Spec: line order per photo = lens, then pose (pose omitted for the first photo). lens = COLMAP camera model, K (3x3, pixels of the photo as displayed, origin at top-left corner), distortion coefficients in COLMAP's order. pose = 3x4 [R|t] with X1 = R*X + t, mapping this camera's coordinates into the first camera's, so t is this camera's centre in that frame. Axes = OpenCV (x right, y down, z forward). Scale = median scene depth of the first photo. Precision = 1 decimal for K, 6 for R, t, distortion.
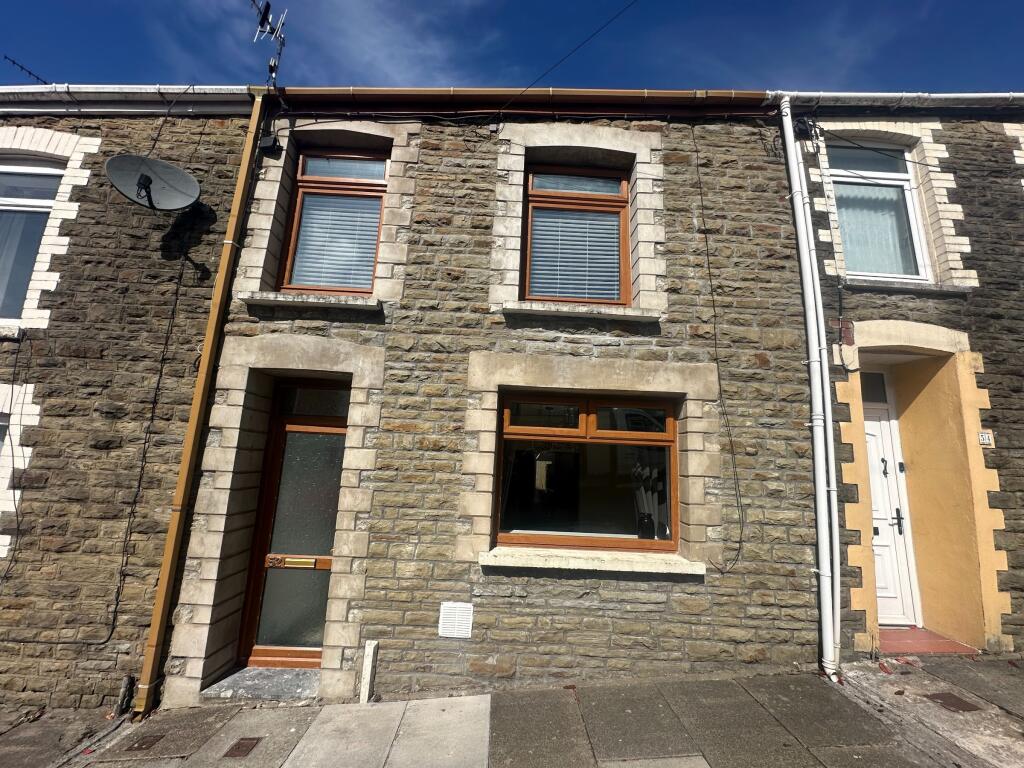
lens RADIAL K [[416.0, 0, 511.9], [0, 416.0, 382.1], [0, 0, 1]] dist [0.000491, -0.000301]
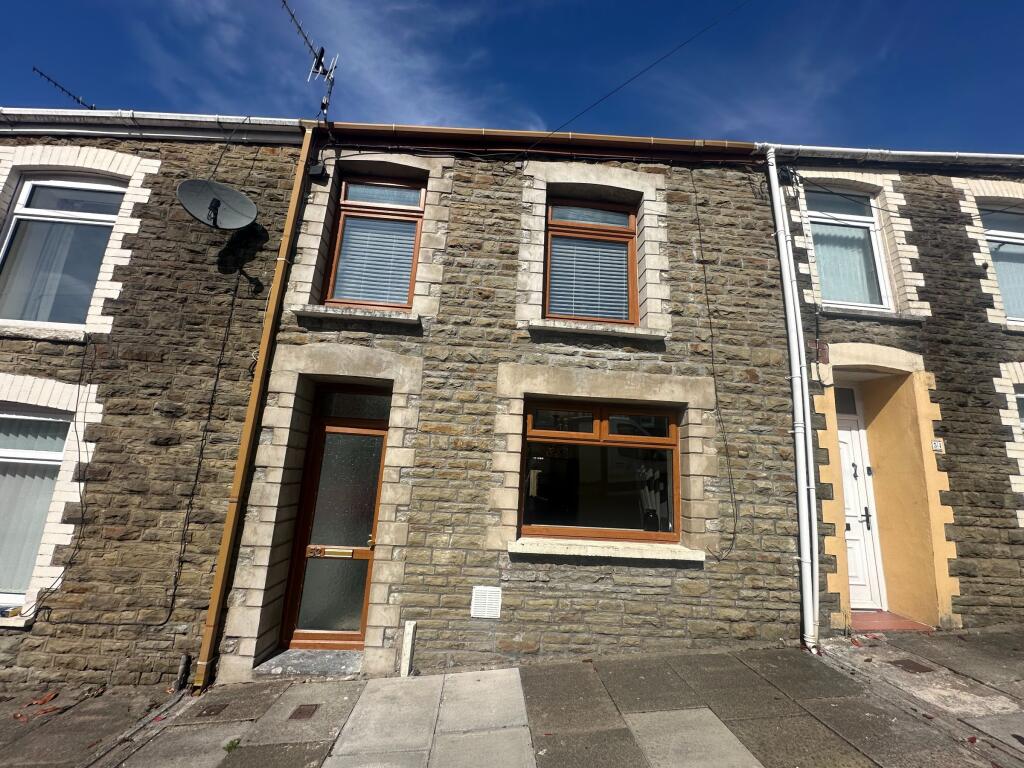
lens RADIAL K [[416.0, 0, 512.6], [0, 416.0, 381.3], [0, 0, 1]] dist [0.000491, -0.000301]
pose [[0.998895, 0.018307, 0.043289, -0.112850], [-0.017134, 0.999480, -0.027326, 0.007082], [-0.043767, 0.026554, 0.998689, -0.124155]]
